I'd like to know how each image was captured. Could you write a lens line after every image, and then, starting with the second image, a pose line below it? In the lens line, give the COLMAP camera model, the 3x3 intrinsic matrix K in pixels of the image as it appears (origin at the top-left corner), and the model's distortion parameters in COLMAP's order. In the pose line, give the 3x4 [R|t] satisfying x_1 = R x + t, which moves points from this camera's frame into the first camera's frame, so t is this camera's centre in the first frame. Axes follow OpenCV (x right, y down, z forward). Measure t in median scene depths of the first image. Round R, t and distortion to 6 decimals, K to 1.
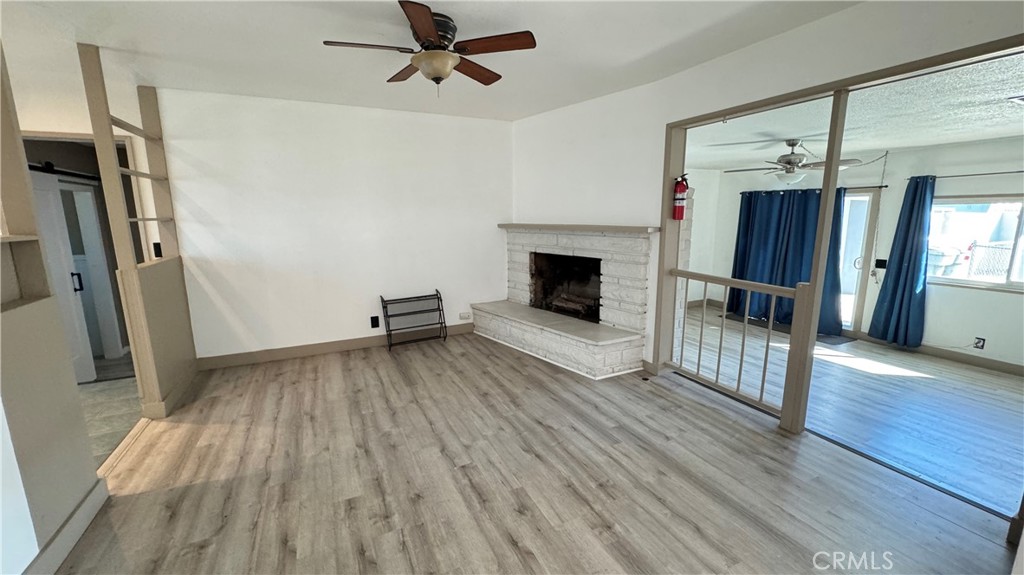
lens RADIAL K [[411.0, 0, 512.0], [0, 411.0, 287.5], [0, 0, 1]] dist [-0.002068, 0.000291]
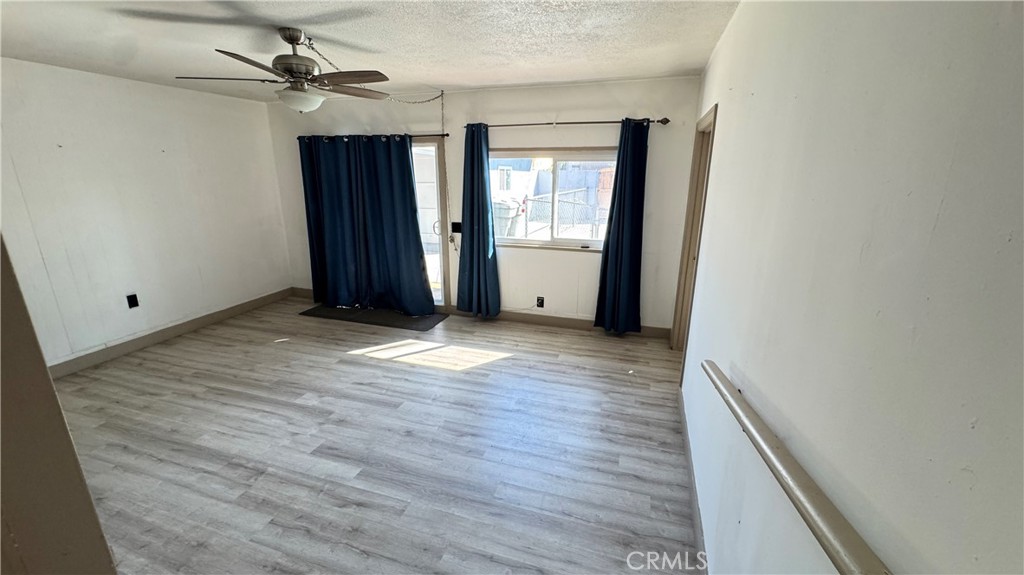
lens RADIAL K [[411.0, 0, 512.0], [0, 411.0, 287.5], [0, 0, 1]] dist [-0.002068, 0.000291]
pose [[0.690698, -0.186256, 0.698745, 0.354535], [0.118720, 0.982357, 0.144501, -0.045441], [-0.713332, -0.016852, 0.700624, 0.309133]]
